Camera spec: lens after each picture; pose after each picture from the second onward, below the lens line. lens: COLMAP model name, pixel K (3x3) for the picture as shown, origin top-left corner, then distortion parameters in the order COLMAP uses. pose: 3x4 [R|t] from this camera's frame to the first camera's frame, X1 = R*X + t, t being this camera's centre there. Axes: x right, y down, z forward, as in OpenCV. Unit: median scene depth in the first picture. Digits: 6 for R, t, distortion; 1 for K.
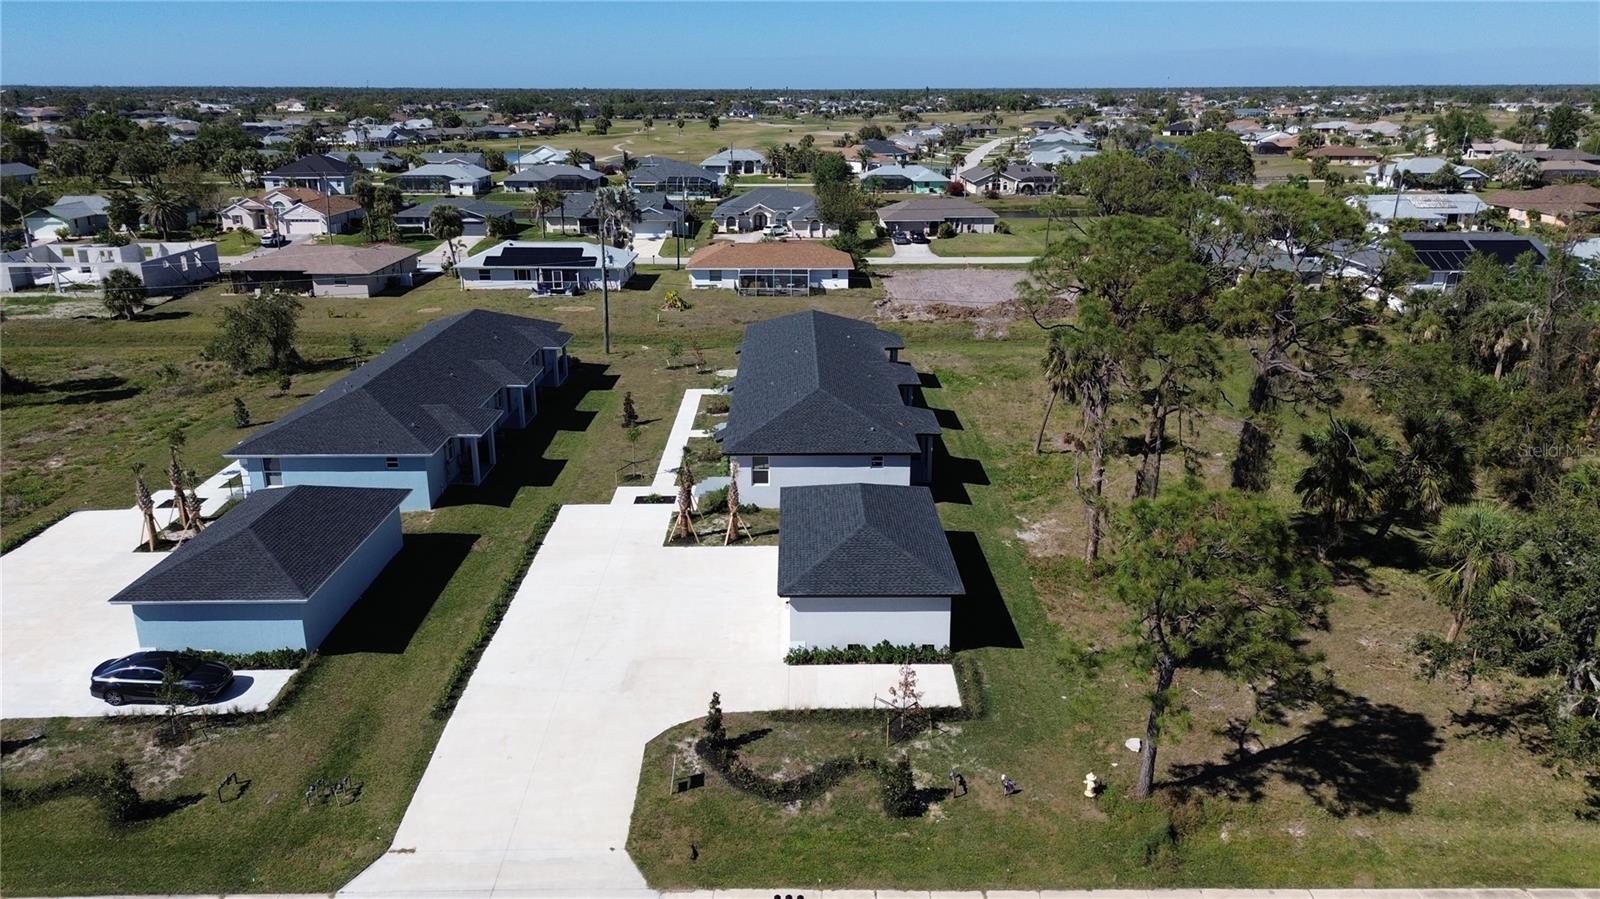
lens RADIAL K [[1126.8, 0, 801.8], [0, 1126.8, 442.9], [0, 0, 1]] dist [0.086525, -0.102149]
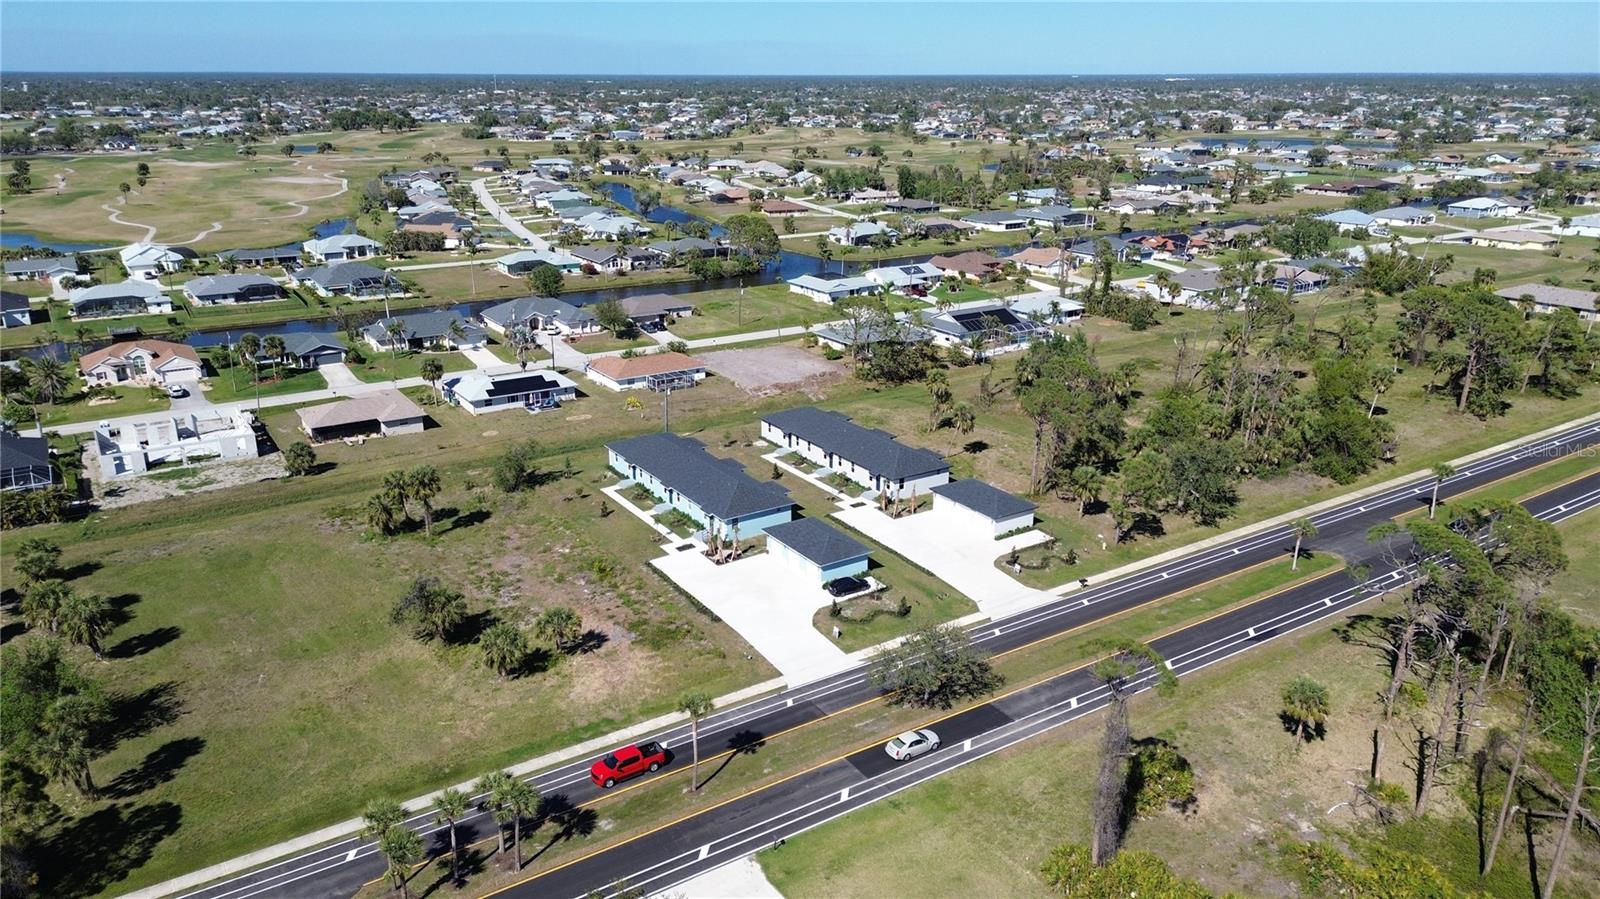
lens RADIAL K [[1126.8, 0, 801.8], [0, 1126.8, 442.9], [0, 0, 1]] dist [0.086525, -0.102149]
pose [[0.840710, -0.166605, 0.515218, -0.719355], [0.159940, 0.985440, 0.057676, -0.117919], [-0.517326, 0.033915, 0.855116, -0.490880]]
